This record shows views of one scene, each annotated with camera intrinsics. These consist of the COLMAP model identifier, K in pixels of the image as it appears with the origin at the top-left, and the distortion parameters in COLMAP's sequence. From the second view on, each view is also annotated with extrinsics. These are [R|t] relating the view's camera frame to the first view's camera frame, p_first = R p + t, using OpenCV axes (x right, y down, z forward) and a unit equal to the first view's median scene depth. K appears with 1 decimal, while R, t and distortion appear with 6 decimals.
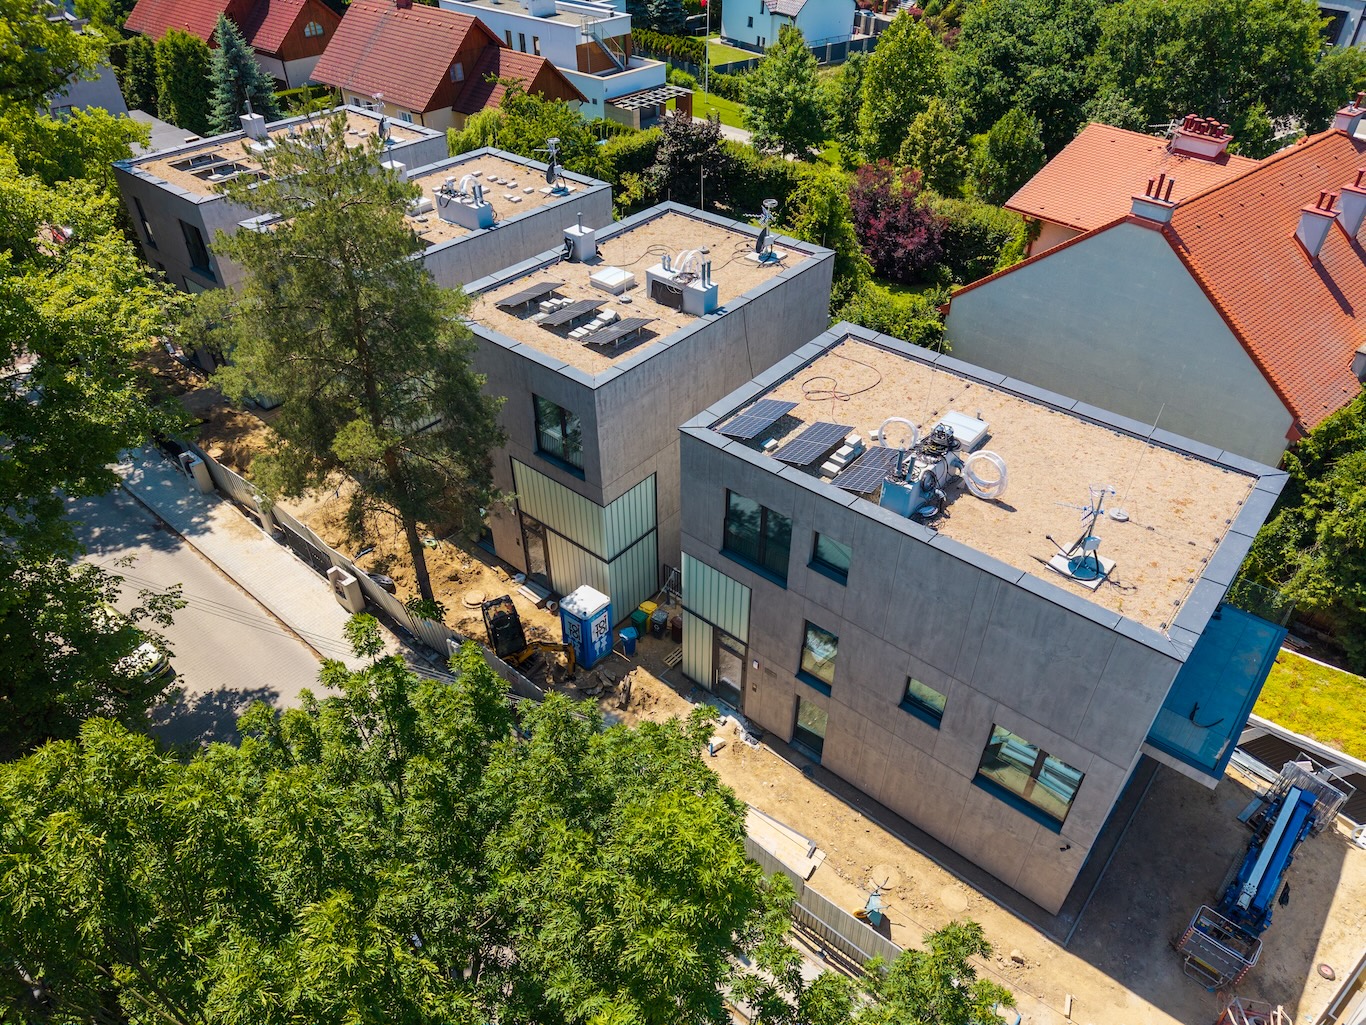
lens RADIAL K [[910.1, 0, 681.6], [0, 910.1, 520.3], [0, 0, 1]] dist [0.018146, -0.006639]
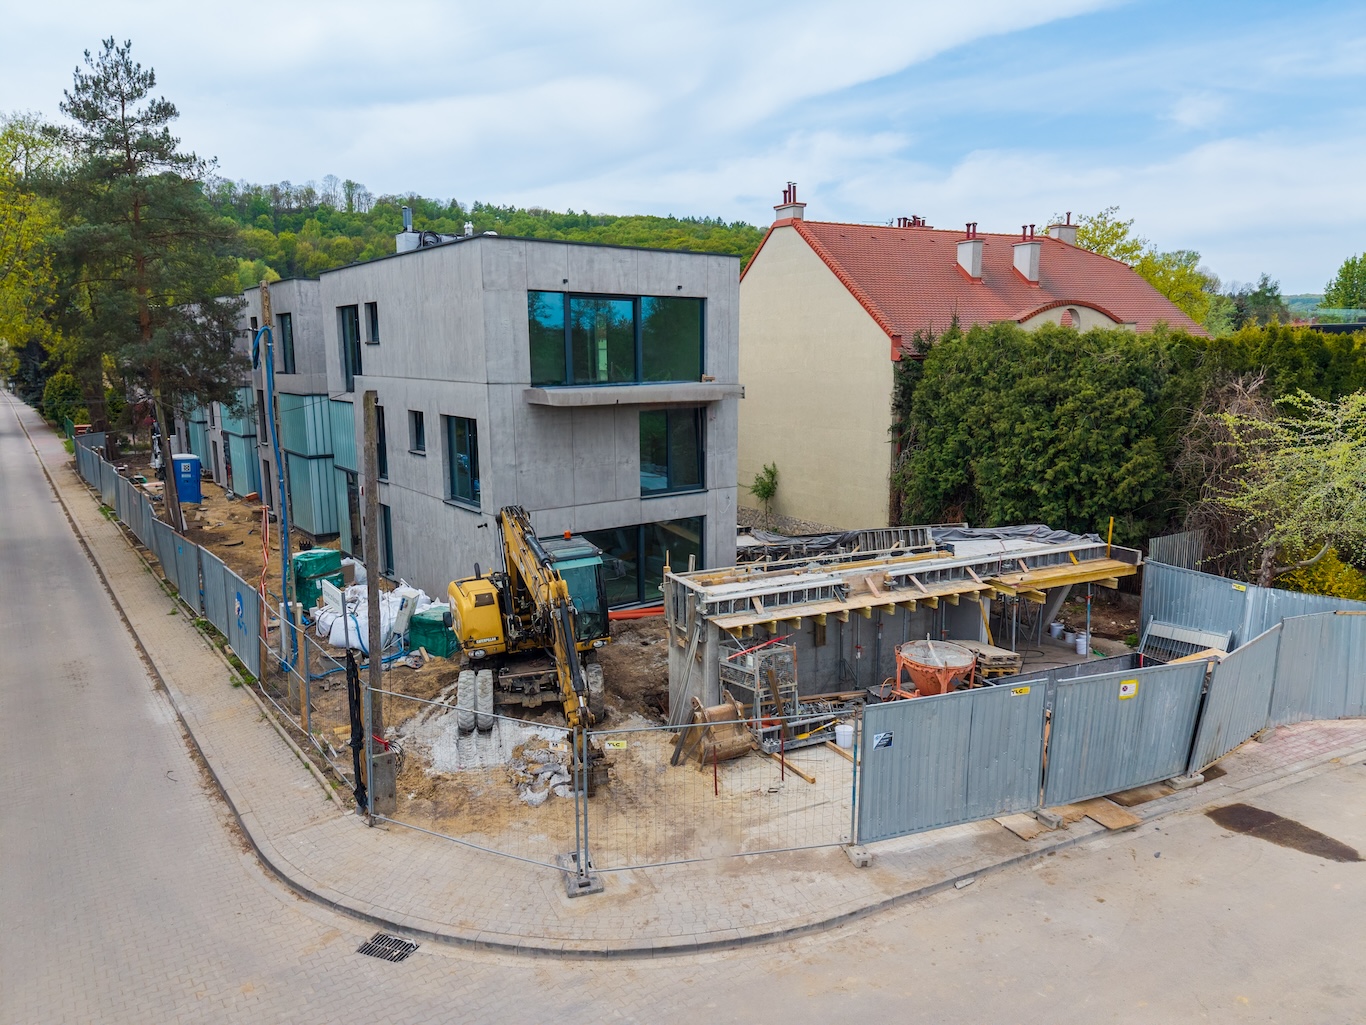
lens RADIAL K [[907.4, 0, 681.9], [0, 907.4, 520.5], [0, 0, 1]] dist [0.053714, -0.064128]
pose [[0.975296, 0.039232, -0.217391, 0.670696], [-0.137737, 0.877380, -0.459600, 0.617859], [0.172704, 0.478189, 0.861109, 0.117997]]
